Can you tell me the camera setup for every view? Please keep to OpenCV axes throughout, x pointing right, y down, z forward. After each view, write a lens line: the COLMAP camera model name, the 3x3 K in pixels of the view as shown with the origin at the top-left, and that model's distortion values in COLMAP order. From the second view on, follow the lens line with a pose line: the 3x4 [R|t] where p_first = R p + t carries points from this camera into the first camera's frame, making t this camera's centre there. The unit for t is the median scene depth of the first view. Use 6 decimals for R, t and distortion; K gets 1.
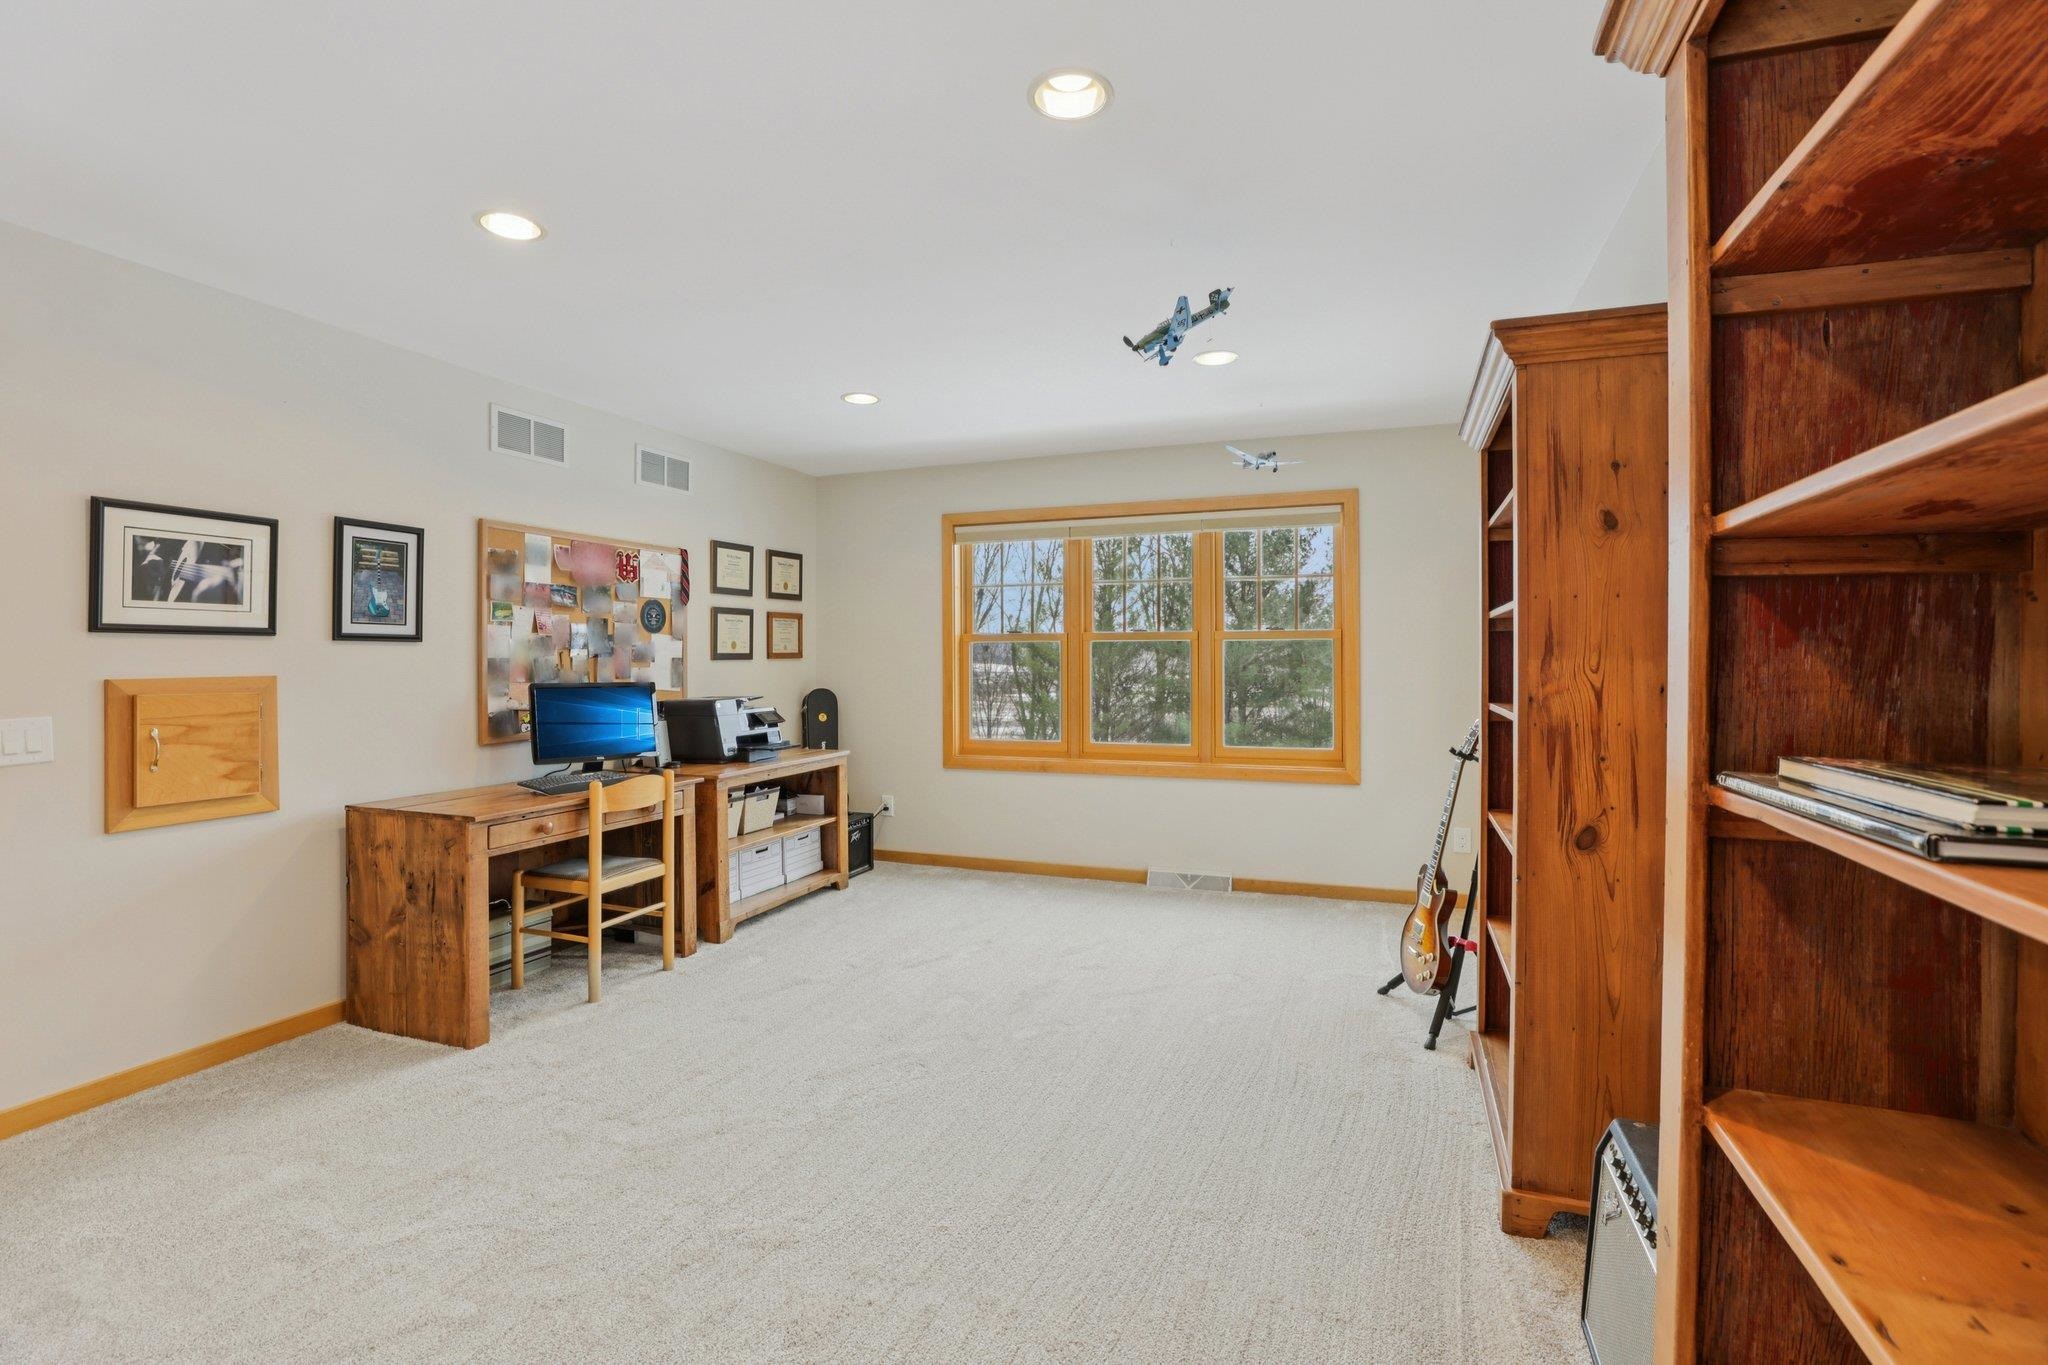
lens RADIAL K [[933.3, 0, 1024.7], [0, 933.3, 677.1], [0, 0, 1]] dist [-0.037733, 0.003540]
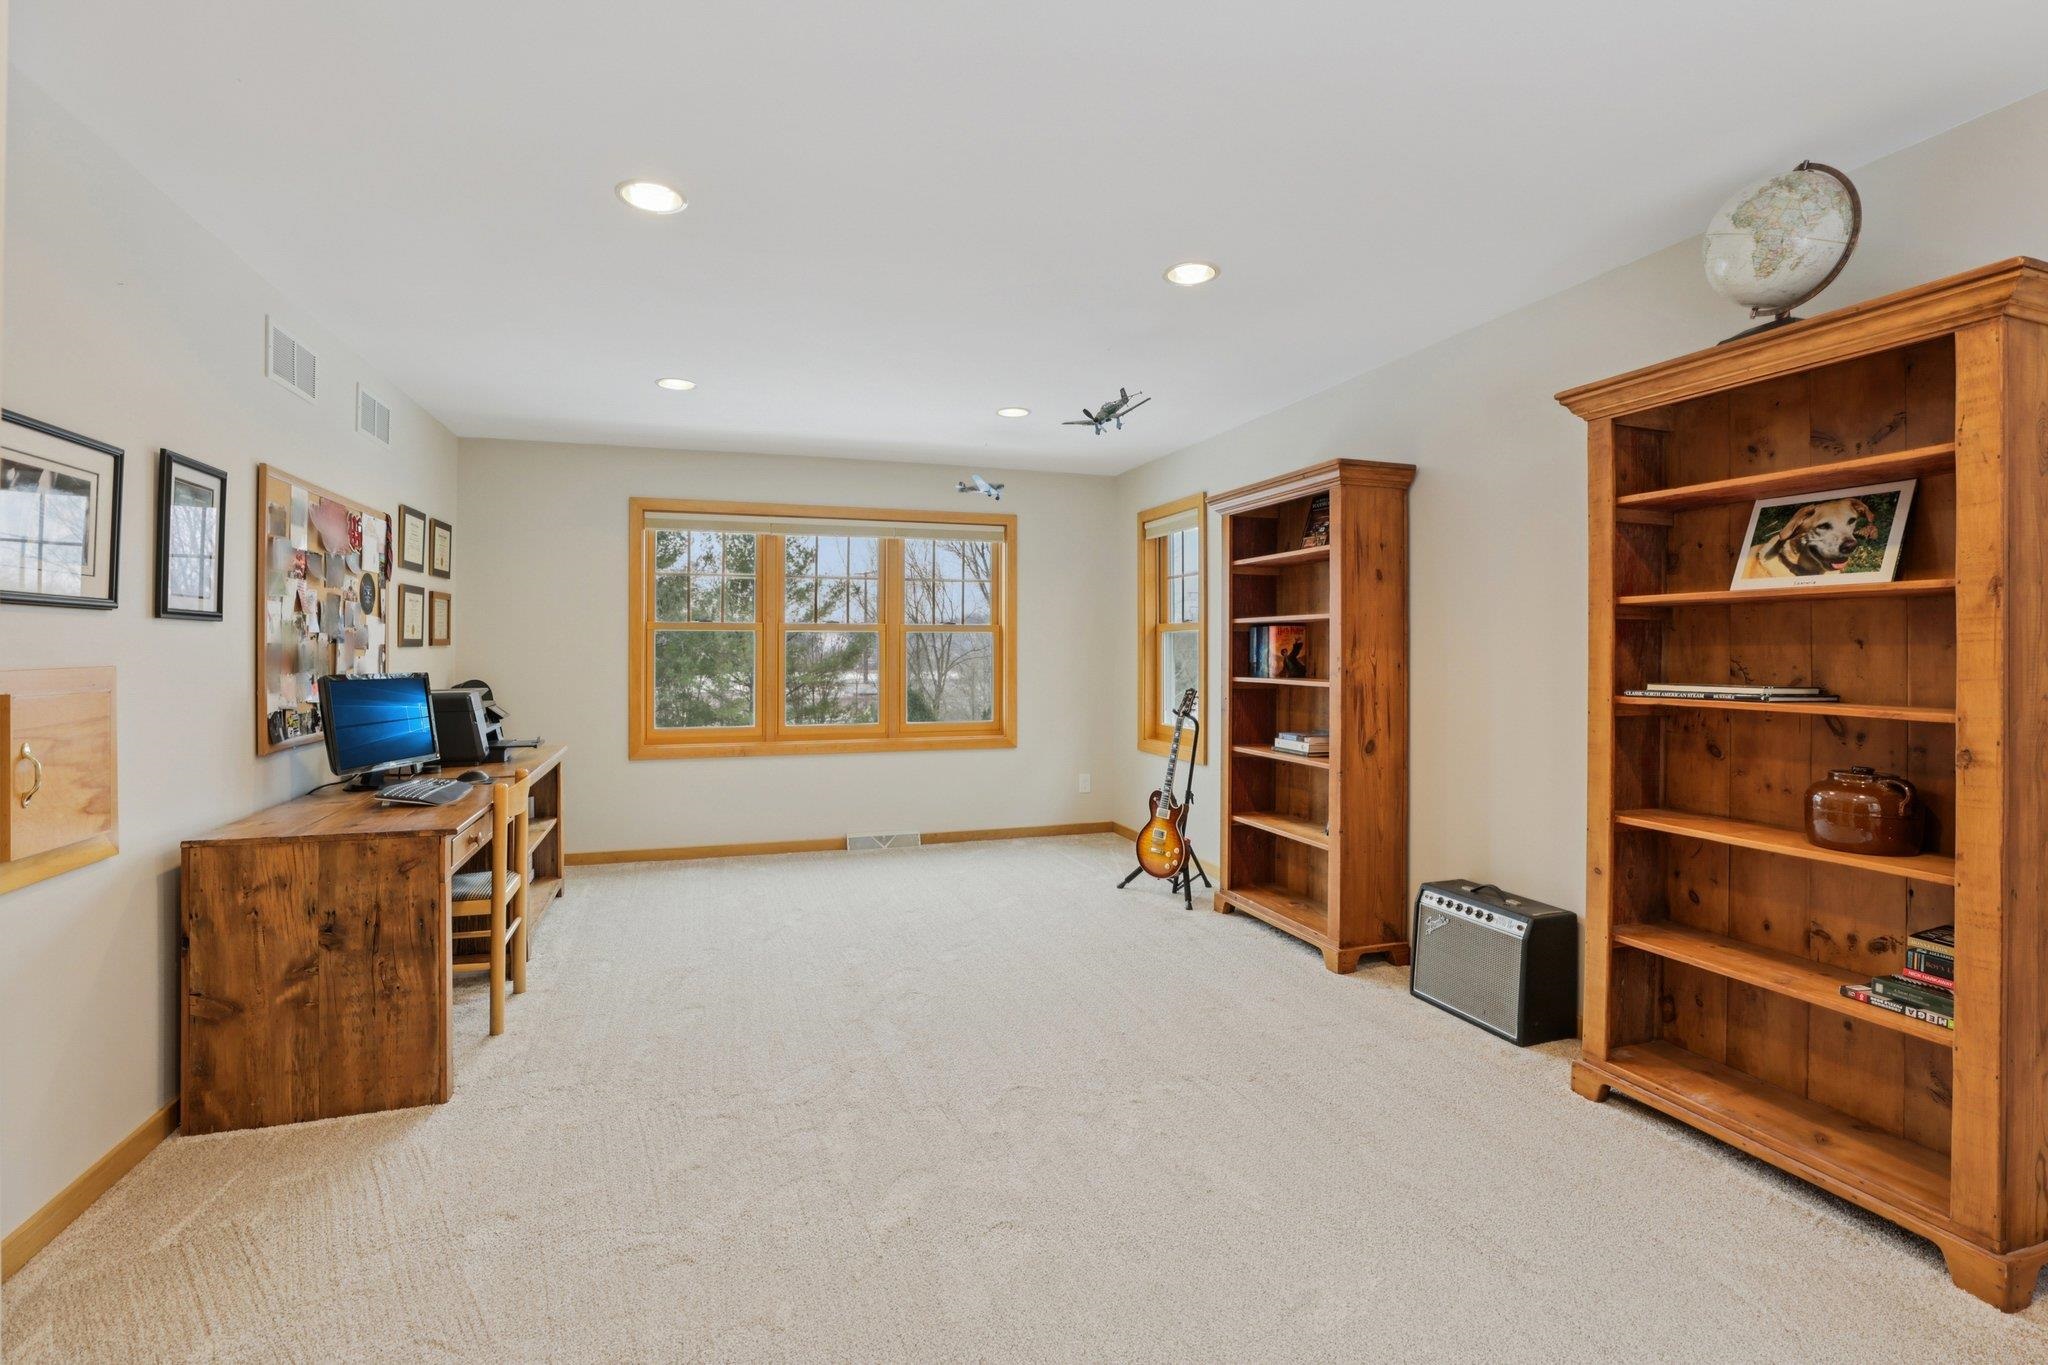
lens RADIAL K [[933.3, 0, 1024.8], [0, 933.3, 667.7], [0, 0, 1]] dist [-0.037733, 0.003540]
pose [[0.773170, -0.008997, 0.634135, -0.684810], [0.008366, 0.999957, 0.003988, 0.002494], [-0.634144, 0.002222, 0.773212, 0.000443]]
